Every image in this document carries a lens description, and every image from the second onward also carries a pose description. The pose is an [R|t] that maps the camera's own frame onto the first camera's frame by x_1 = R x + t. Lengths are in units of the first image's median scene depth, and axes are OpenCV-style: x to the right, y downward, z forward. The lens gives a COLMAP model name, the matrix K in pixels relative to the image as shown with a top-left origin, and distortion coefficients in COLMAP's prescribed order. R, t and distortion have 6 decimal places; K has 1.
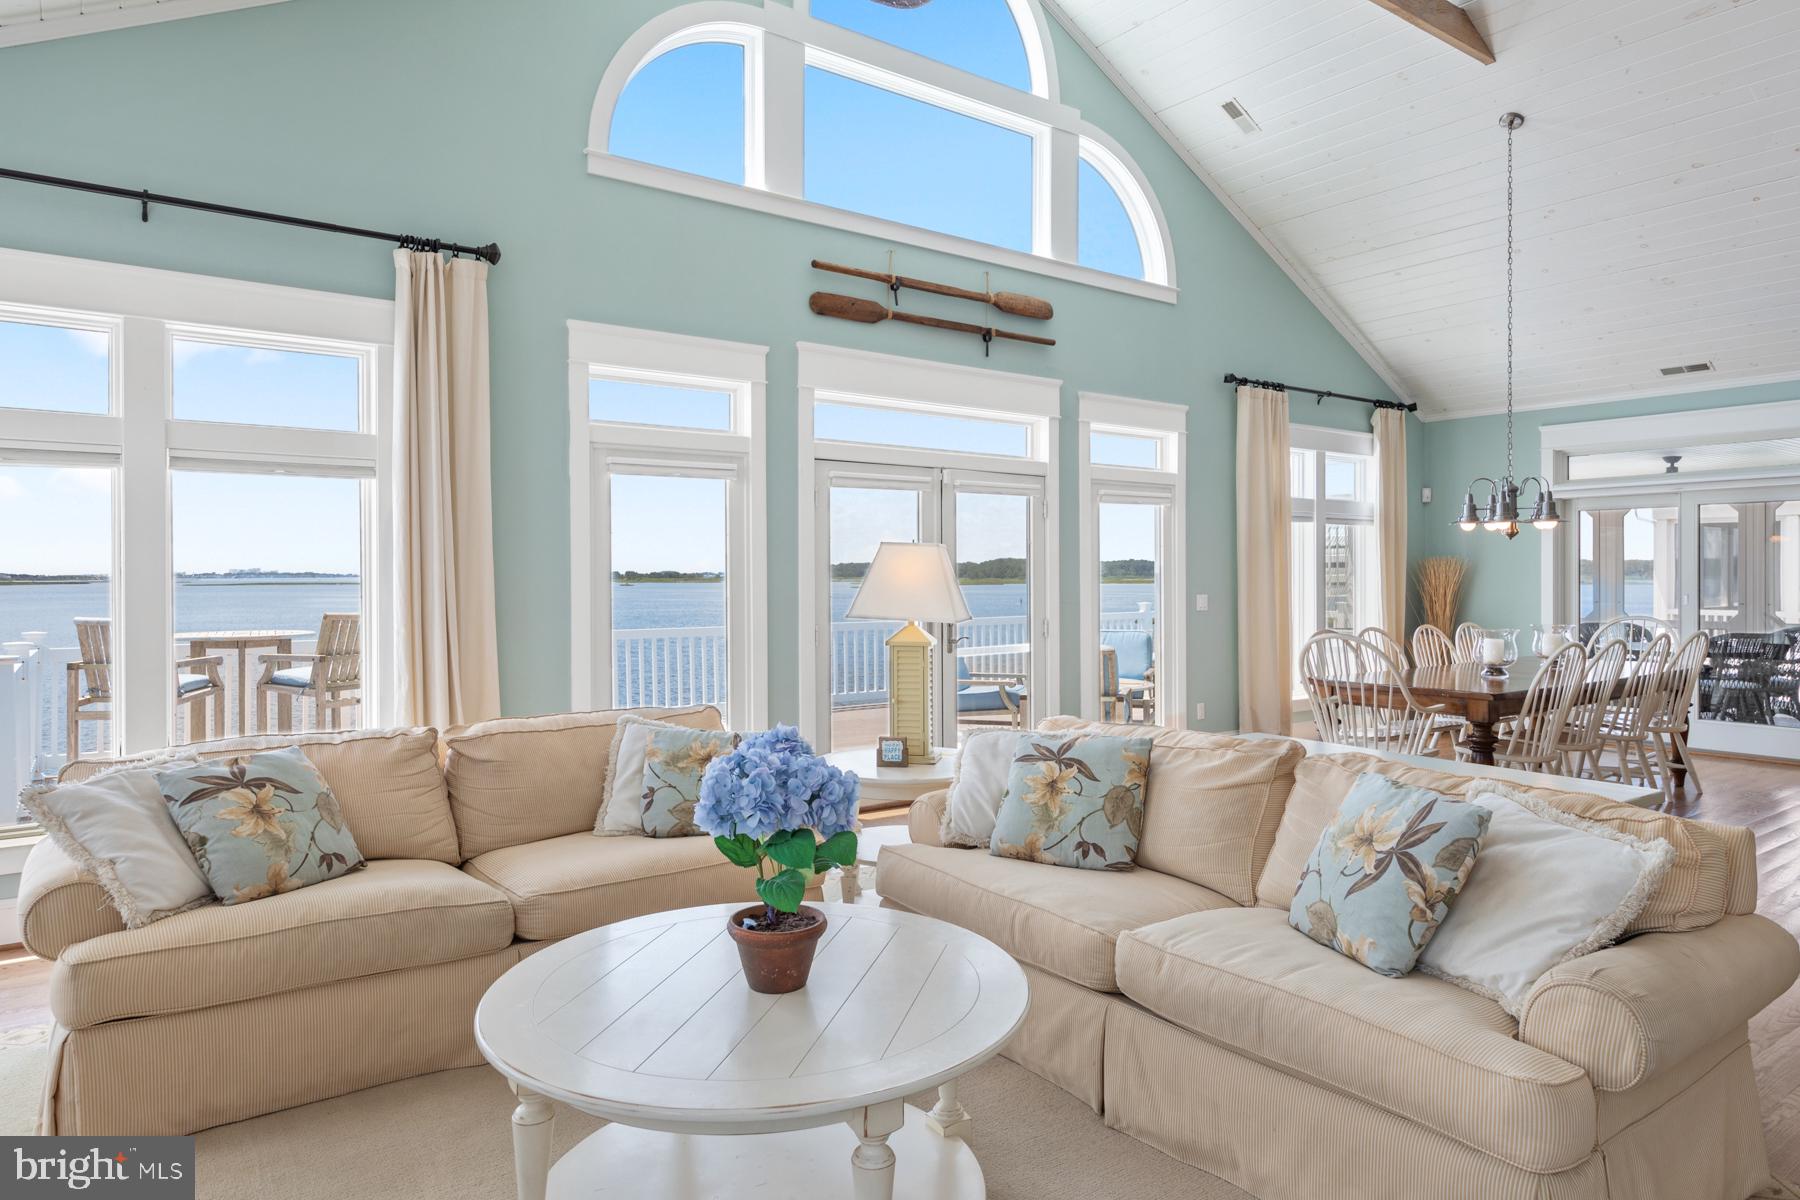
lens RADIAL K [[1091.2, 0, 900.0], [0, 1091.2, 600.0], [0, 0, 1]] dist [-0.001795, 0.001567]
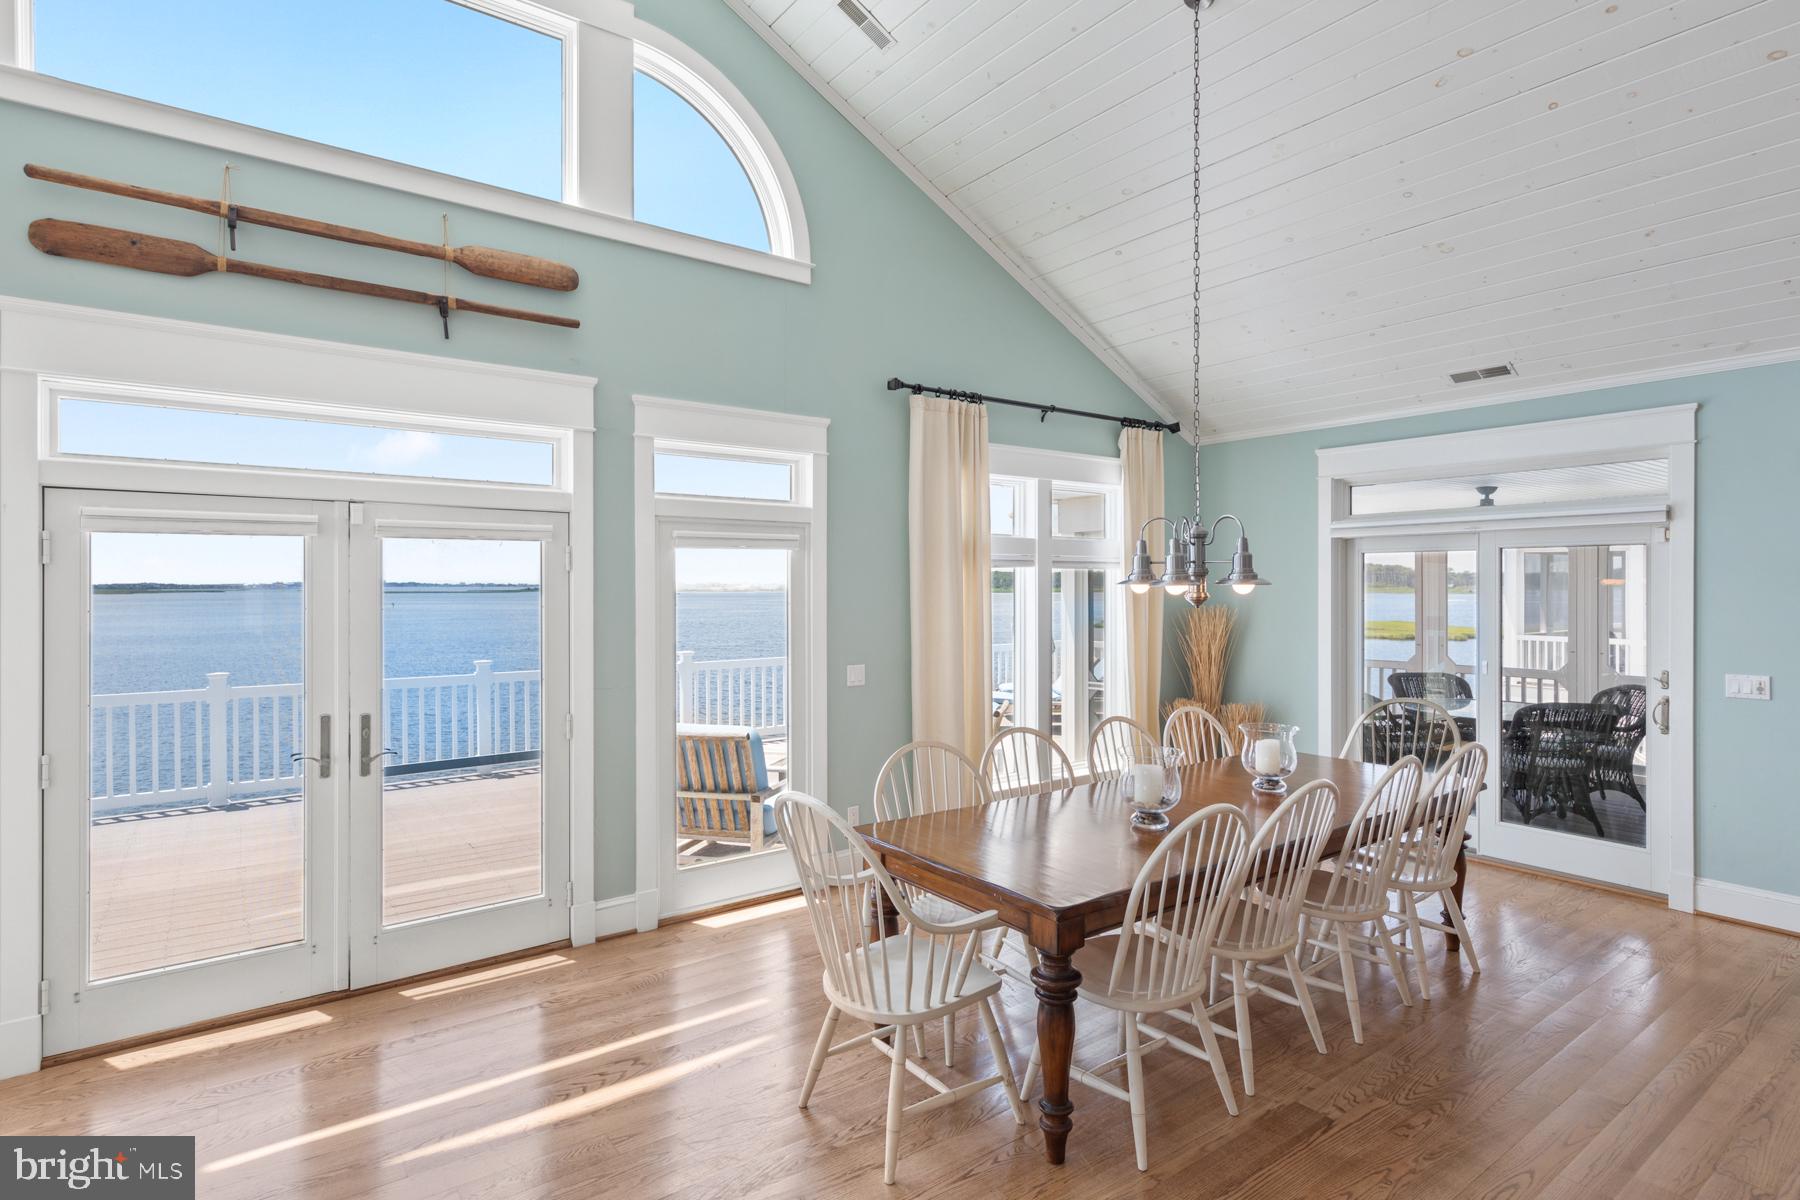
lens RADIAL K [[931.8, 0, 902.9], [0, 931.8, 605.6], [0, 0, 1]] dist [0.003847, -0.001062]
pose [[0.999931, 0.001158, 0.011653, 0.301254], [-0.001119, 0.999994, -0.003343, -0.044454], [-0.011657, 0.003330, 0.999927, 0.341668]]
